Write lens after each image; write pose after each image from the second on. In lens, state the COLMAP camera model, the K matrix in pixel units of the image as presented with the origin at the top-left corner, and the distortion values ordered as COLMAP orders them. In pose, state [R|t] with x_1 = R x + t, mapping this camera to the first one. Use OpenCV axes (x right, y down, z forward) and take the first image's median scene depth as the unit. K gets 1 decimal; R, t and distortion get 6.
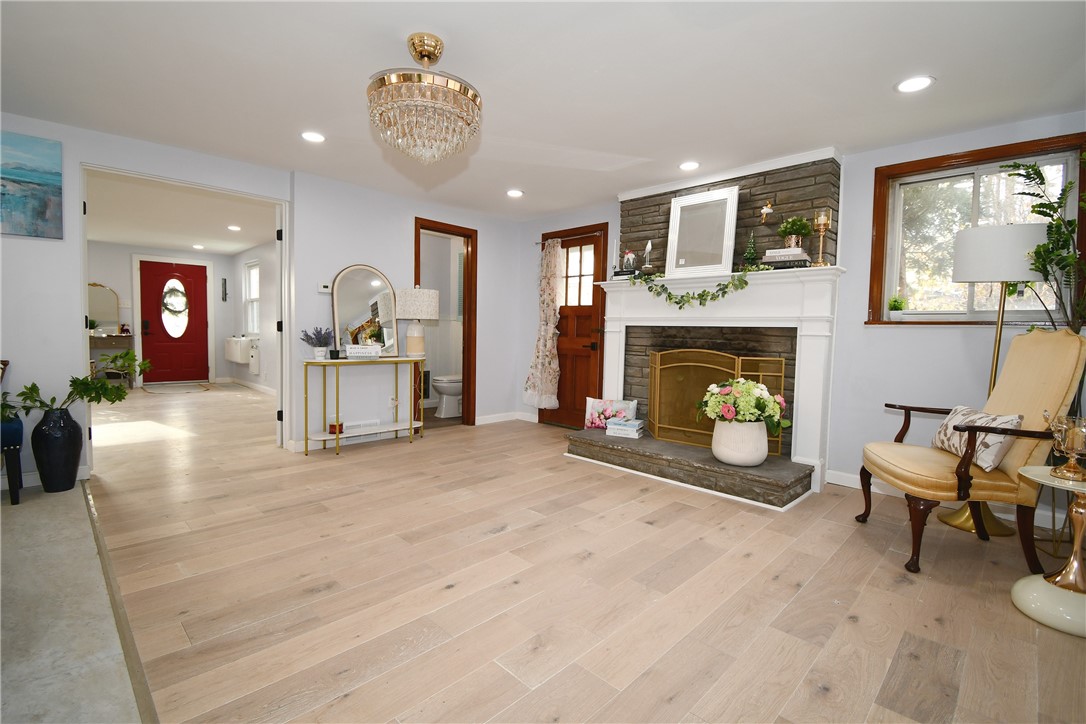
lens RADIAL K [[474.7, 0, 543.0], [0, 474.7, 362.0], [0, 0, 1]] dist [0.017916, -0.023673]
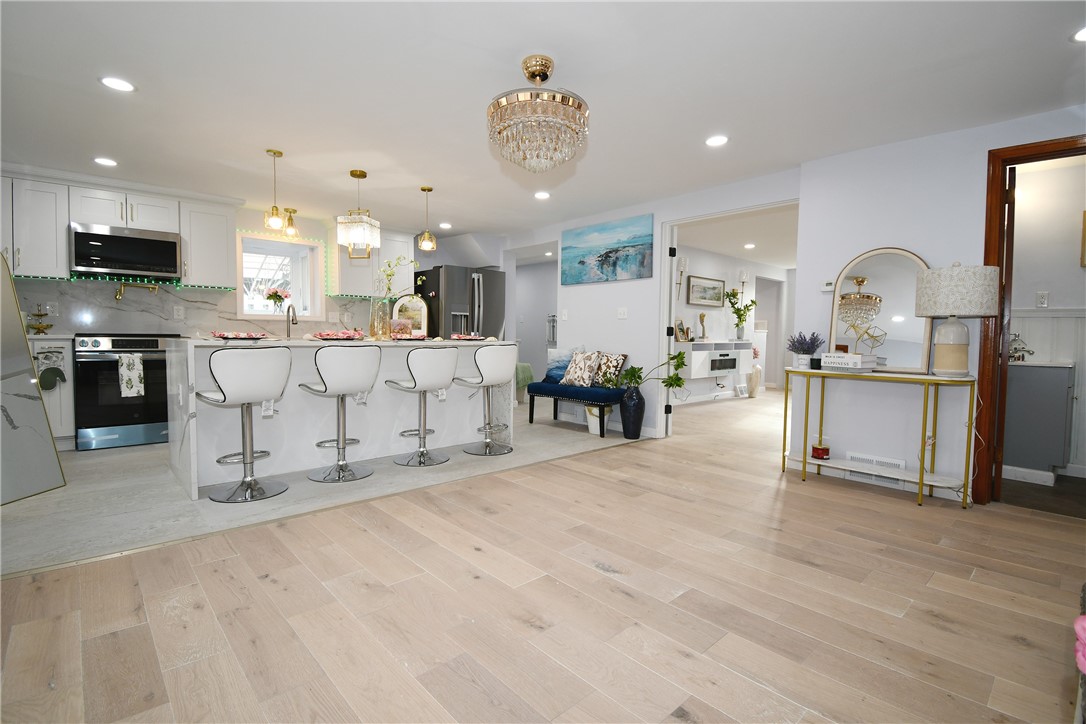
lens RADIAL K [[514.1, 0, 569.1], [0, 514.1, 362.6], [0, 0, 1]] dist [0.016839, -0.029879]
pose [[-0.023588, 0.029895, -0.999275, 0.549403], [-0.077036, 0.996526, 0.031631, -0.014187], [0.996749, 0.077726, -0.021203, 0.657028]]
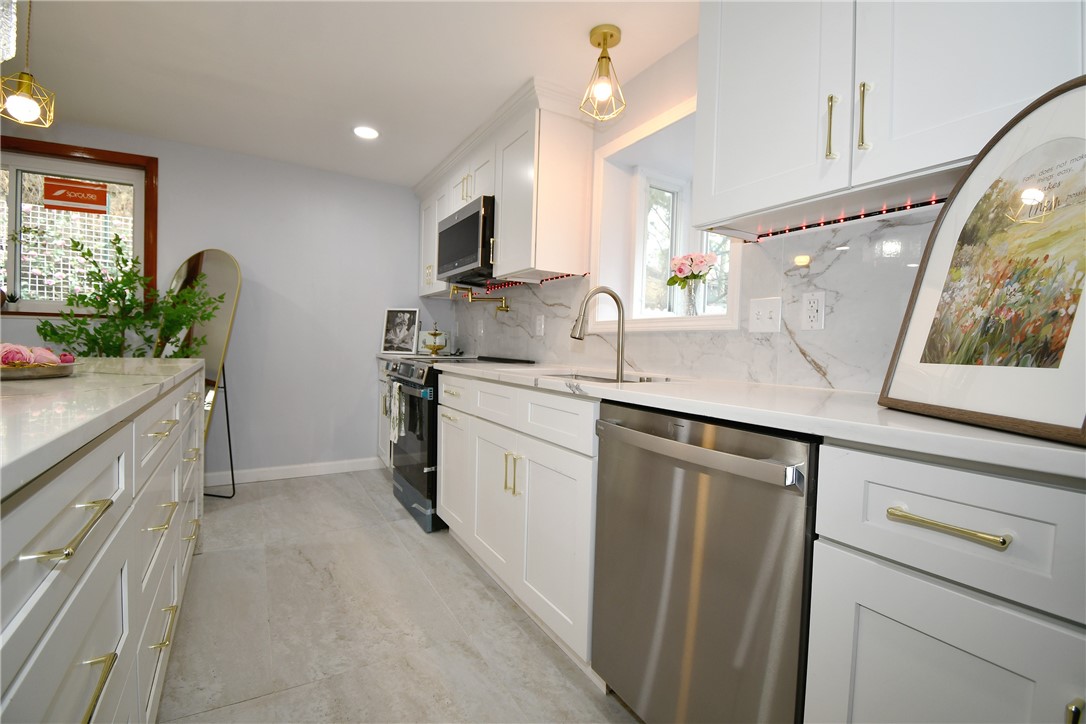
lens RADIAL K [[492.6, 0, 543.0], [0, 492.6, 362.0], [0, 0, 1]] dist [0.026270, -0.026594]
pose [[-0.963361, -0.062898, 0.260728, -0.988773], [-0.038857, 0.994588, 0.096360, -0.041476], [-0.265378, 0.082699, -0.960591, 0.348793]]
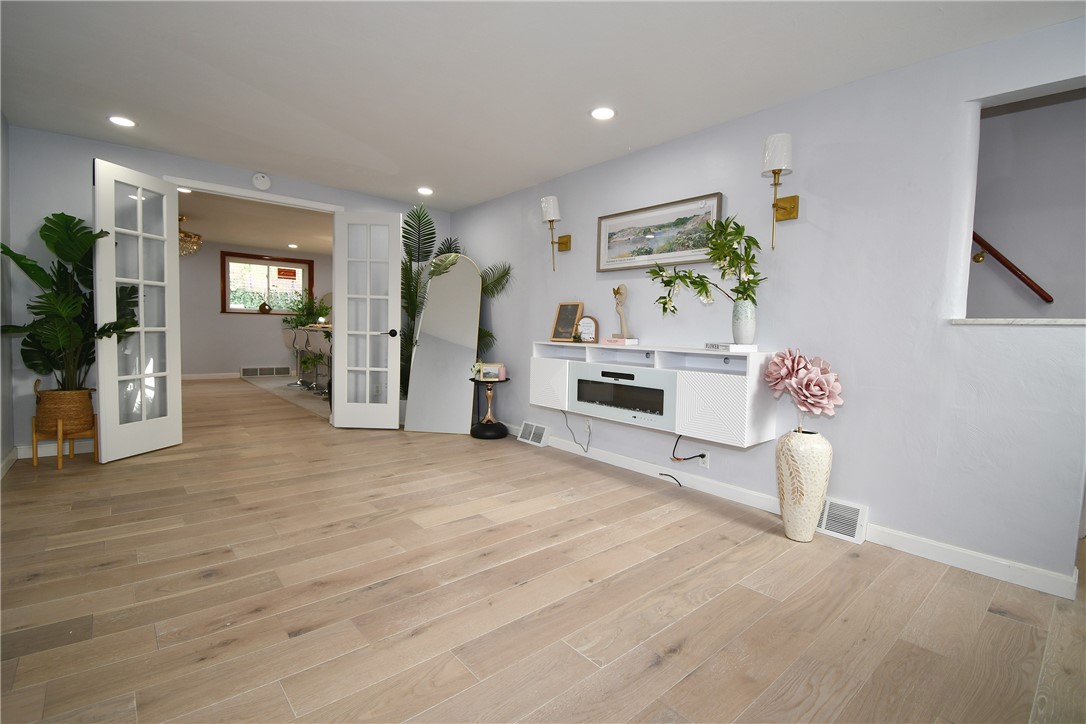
lens RADIAL K [[492.6, 0, 543.0], [0, 492.6, 362.0], [0, 0, 1]] dist [0.026270, -0.026594]
pose [[-0.993914, -0.060165, 0.092273, -1.524983], [-0.047888, 0.990366, 0.129929, -0.161787], [-0.099201, 0.124719, -0.987220, 2.146749]]
